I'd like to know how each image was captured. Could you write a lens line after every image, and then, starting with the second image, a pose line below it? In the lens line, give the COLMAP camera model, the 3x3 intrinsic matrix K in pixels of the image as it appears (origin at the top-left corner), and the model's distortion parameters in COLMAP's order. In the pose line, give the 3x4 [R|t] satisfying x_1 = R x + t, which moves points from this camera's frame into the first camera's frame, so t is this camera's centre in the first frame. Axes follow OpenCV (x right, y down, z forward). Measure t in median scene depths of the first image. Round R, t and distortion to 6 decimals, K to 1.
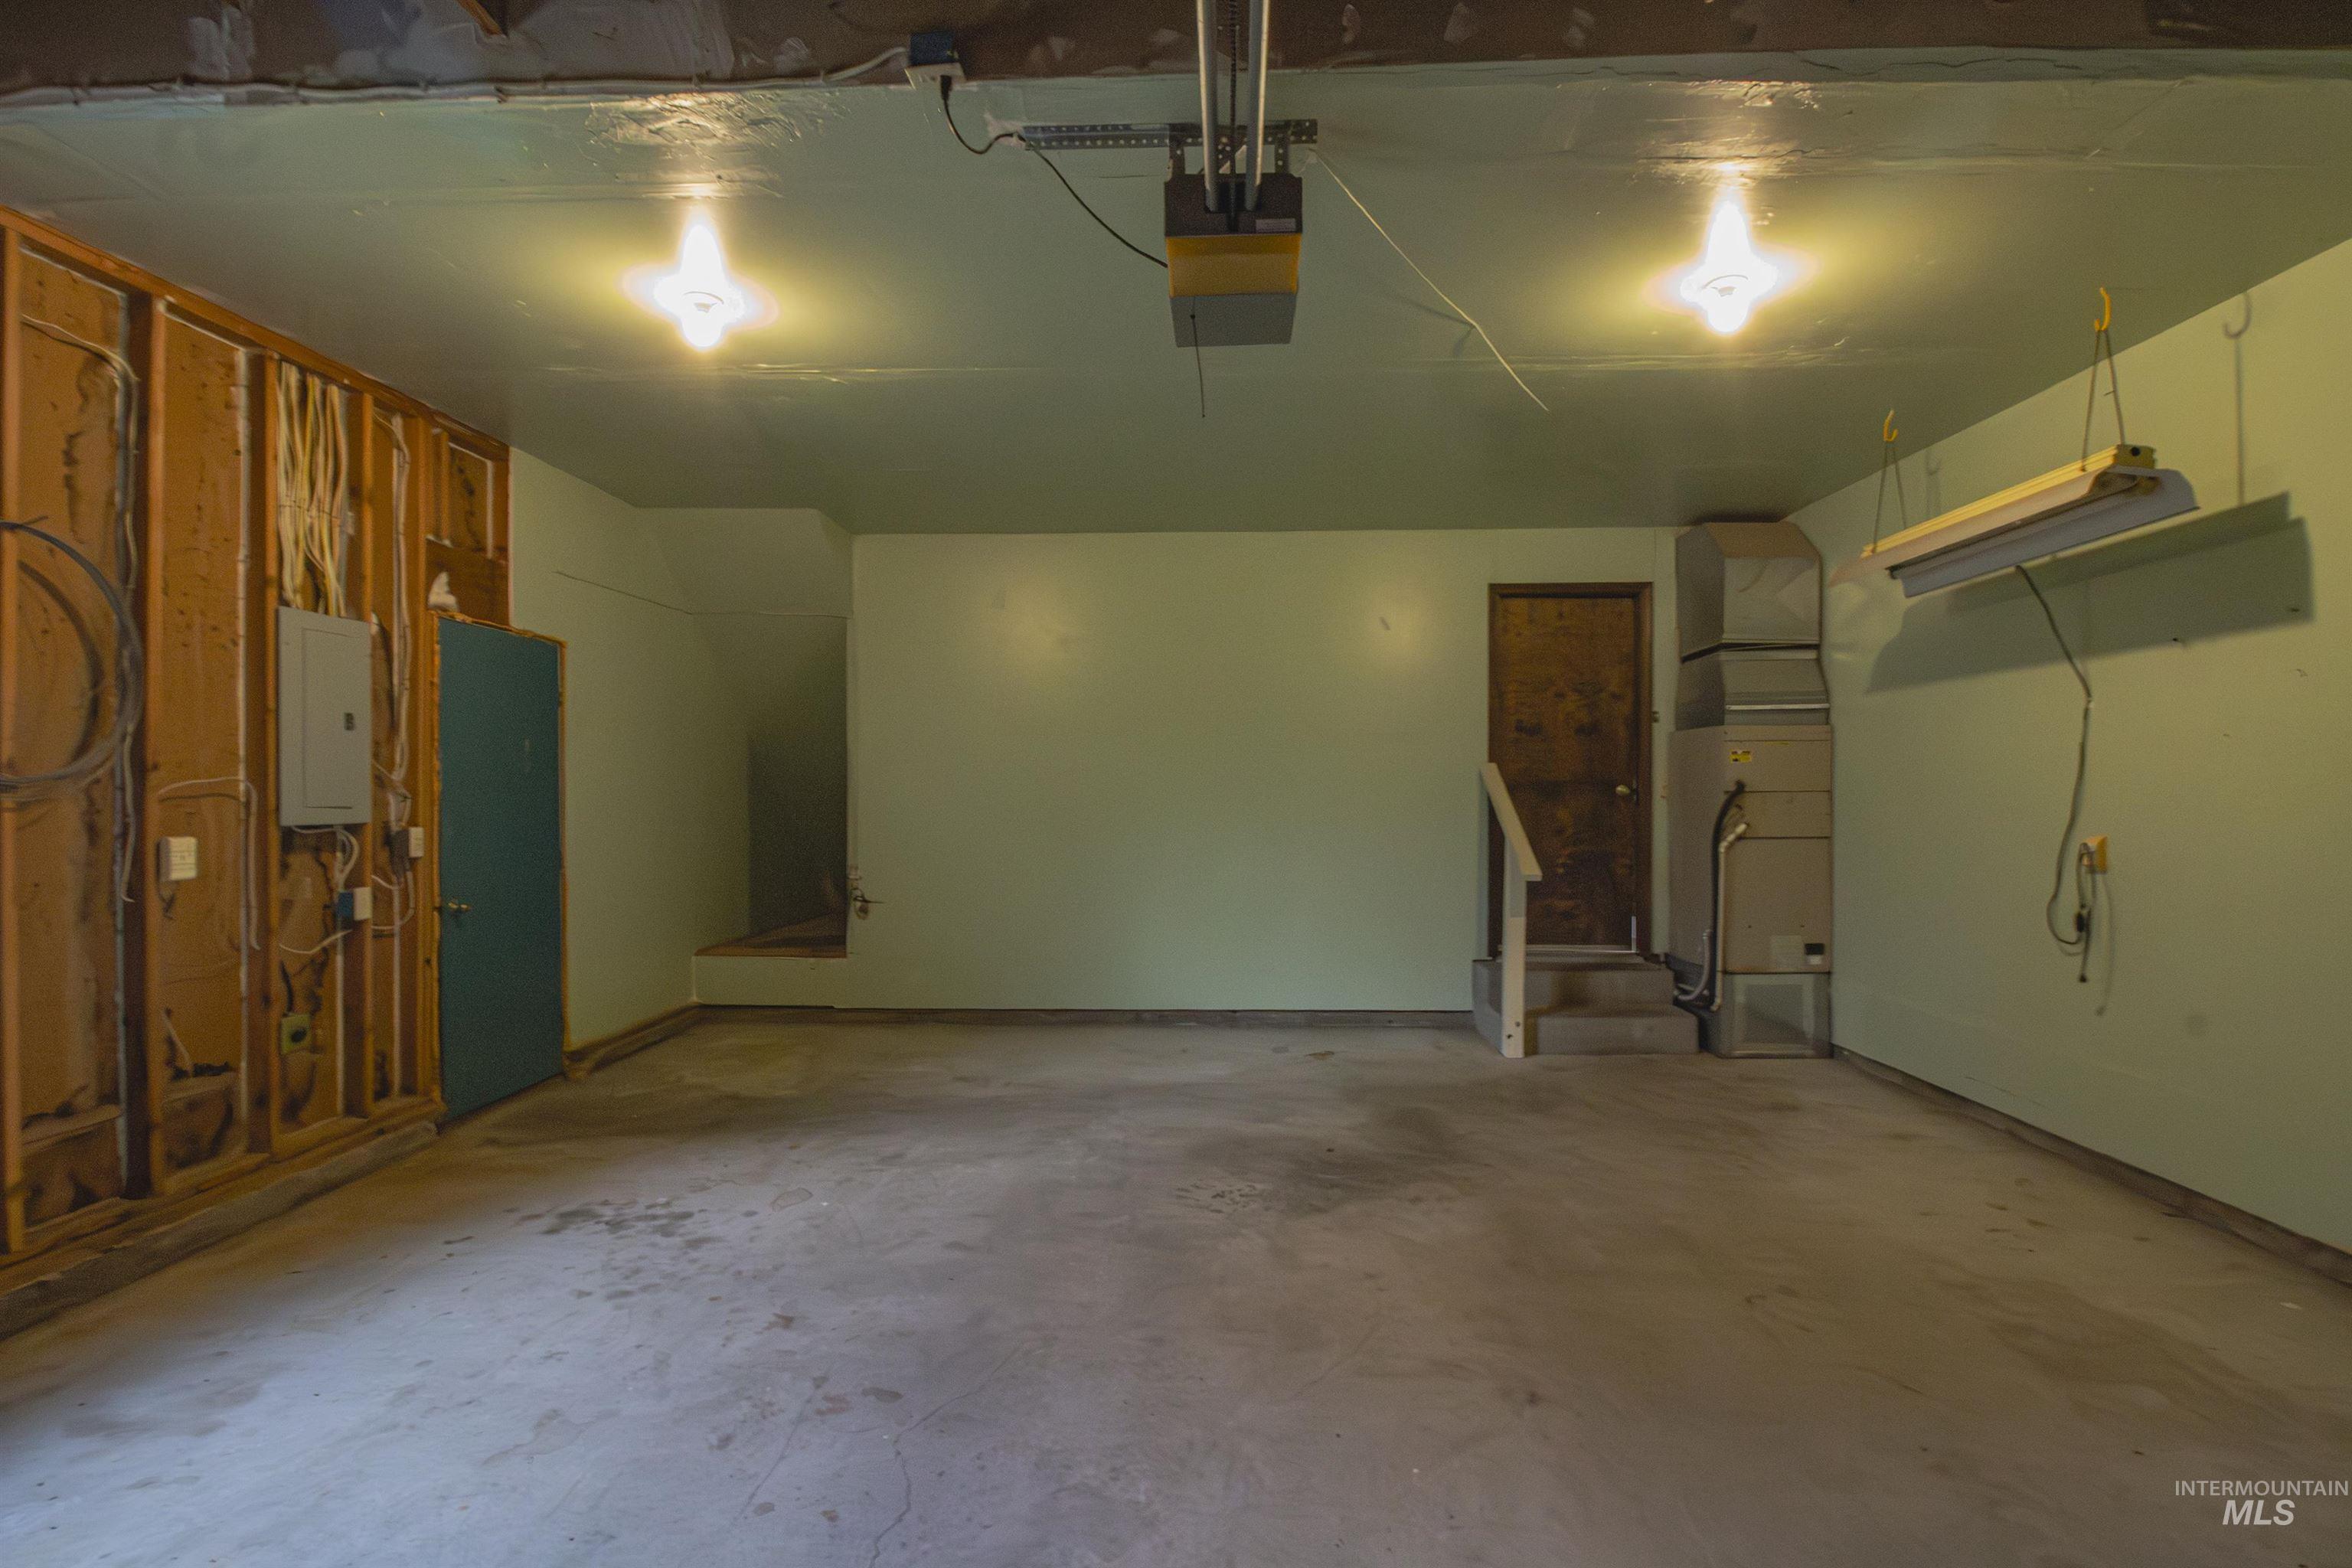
lens RADIAL K [[1109.4, 0, 1173.5], [0, 1109.4, 793.8], [0, 0, 1]] dist [-0.018759, -0.000972]
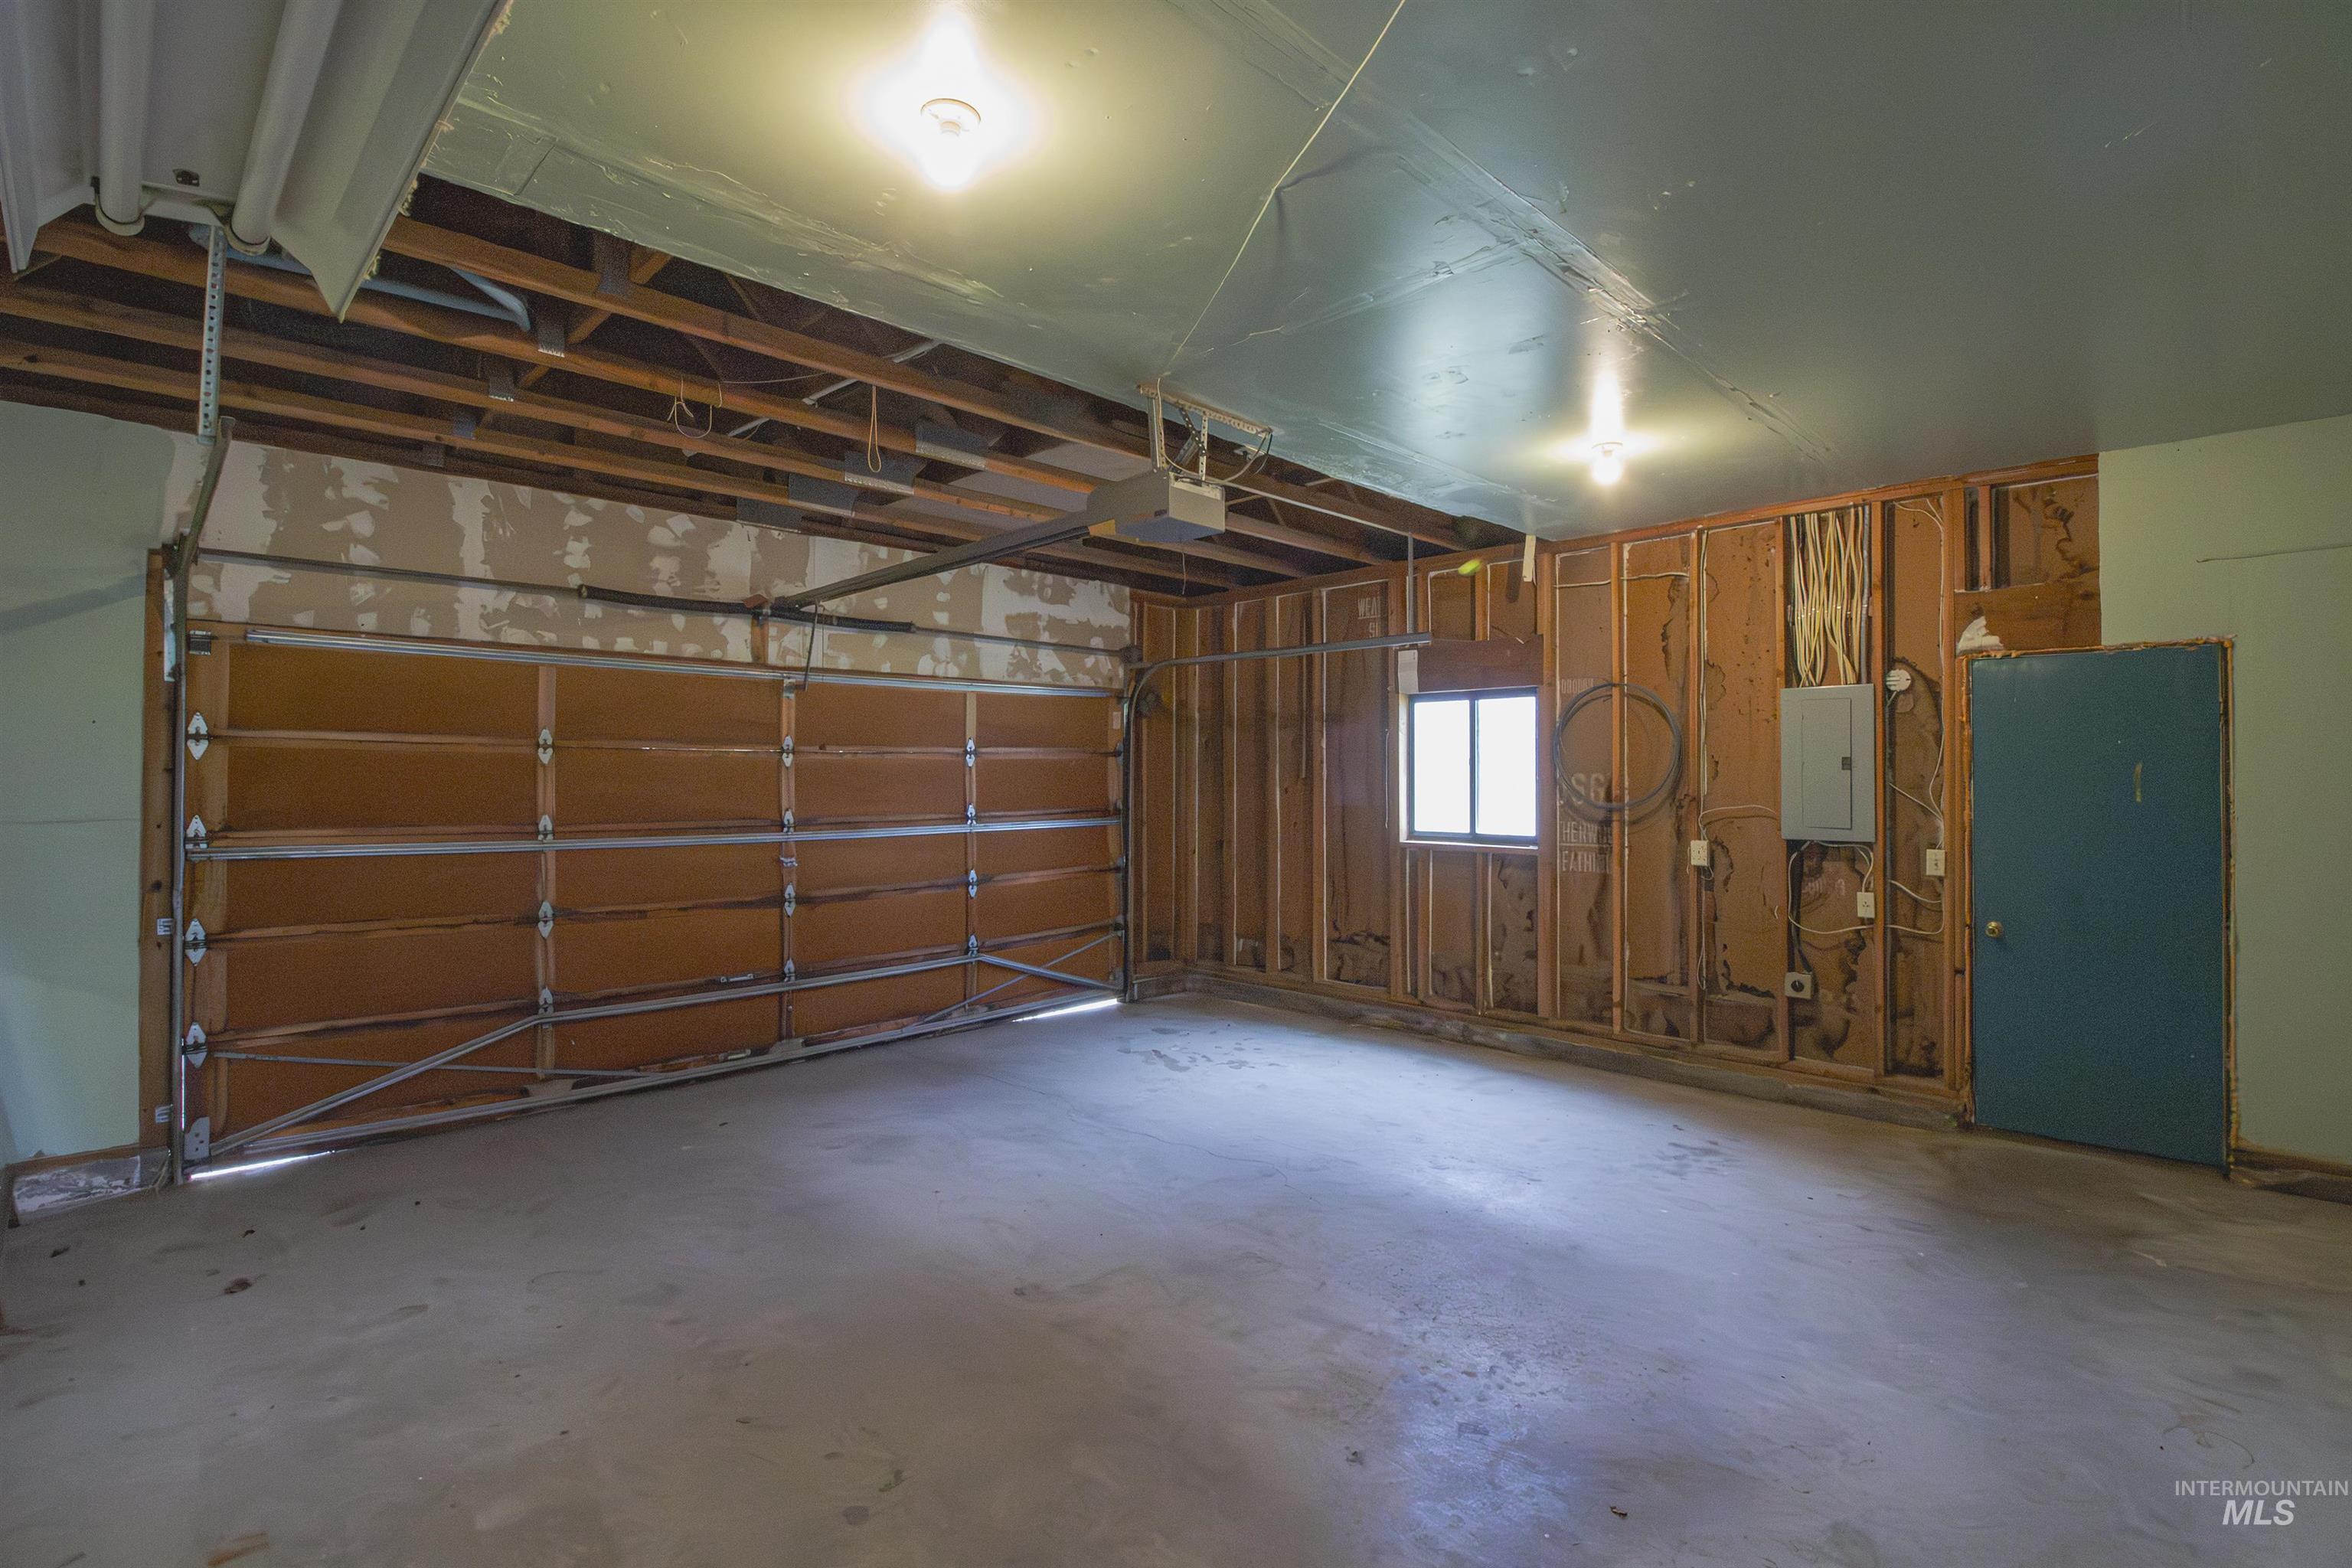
lens RADIAL K [[1109.4, 0, 1174.4], [0, 1109.4, 772.5], [0, 0, 1]] dist [-0.018759, -0.000972]
pose [[-0.687360, -0.002706, -0.726311, 0.805522], [-0.000624, 0.999995, -0.003135, -0.053865], [0.726316, -0.001701, -0.687359, 1.410402]]
